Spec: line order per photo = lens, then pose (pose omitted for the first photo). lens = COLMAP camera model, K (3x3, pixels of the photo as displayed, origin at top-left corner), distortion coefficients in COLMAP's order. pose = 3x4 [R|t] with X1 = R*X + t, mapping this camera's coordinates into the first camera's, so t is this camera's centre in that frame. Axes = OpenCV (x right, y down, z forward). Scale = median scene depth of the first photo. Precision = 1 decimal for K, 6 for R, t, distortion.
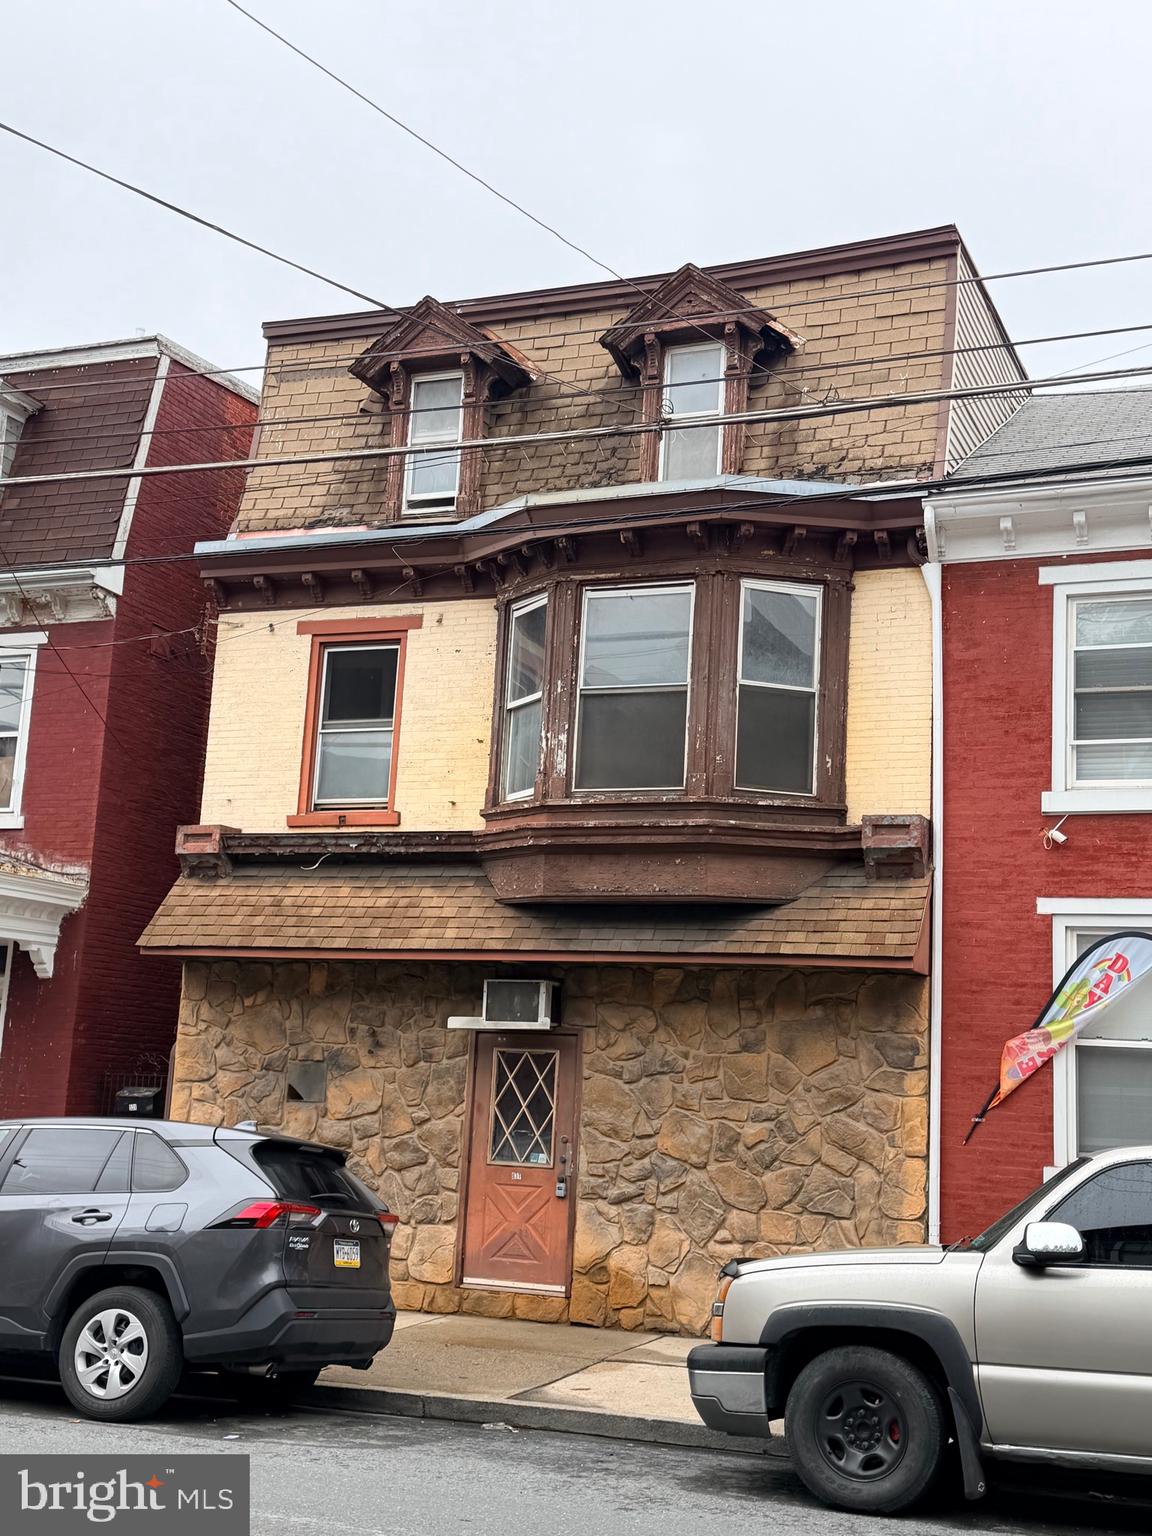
lens RADIAL K [[1804.7, 0, 583.8], [0, 1804.7, 771.0], [0, 0, 1]] dist [0.101539, 0.000000]
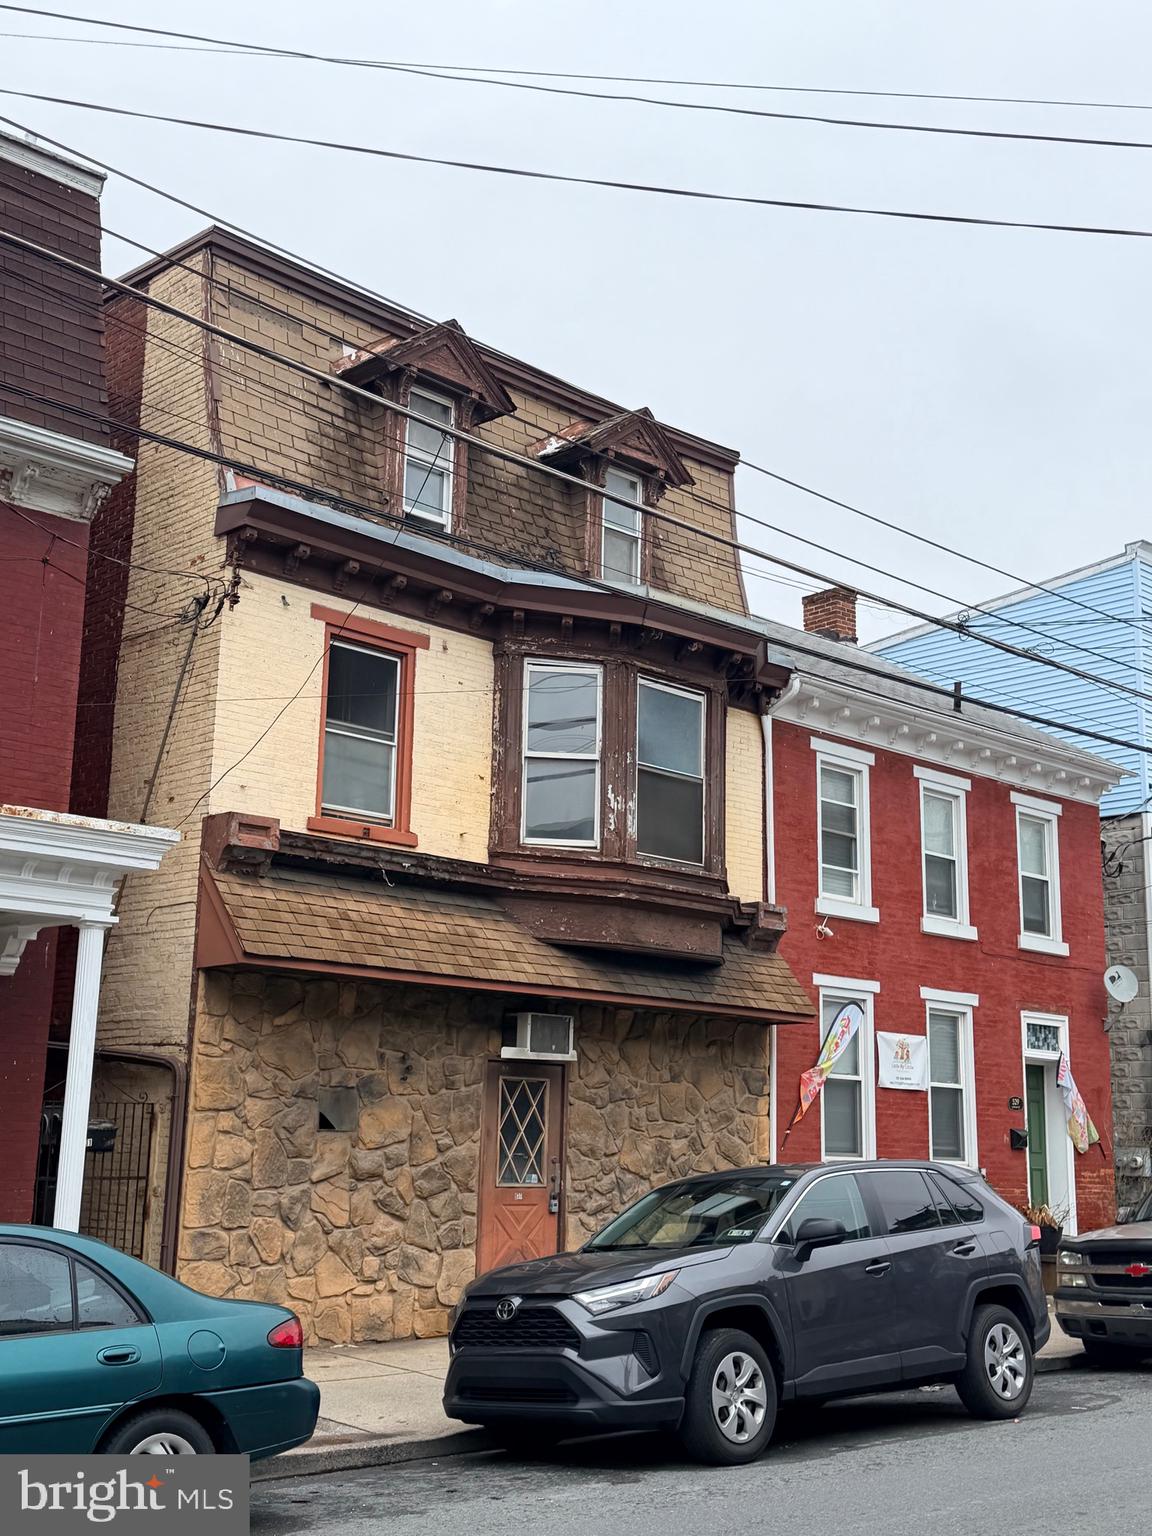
lens RADIAL K [[1804.7, 0, 586.6], [0, 1804.7, 763.2], [0, 0, 1]] dist [0.101539, 0.000000]
pose [[0.395122, 0.153605, 0.905695, -1.000476], [-0.171119, 0.980972, -0.091718, 0.061629], [-0.902550, -0.118741, 0.413889, 0.532395]]
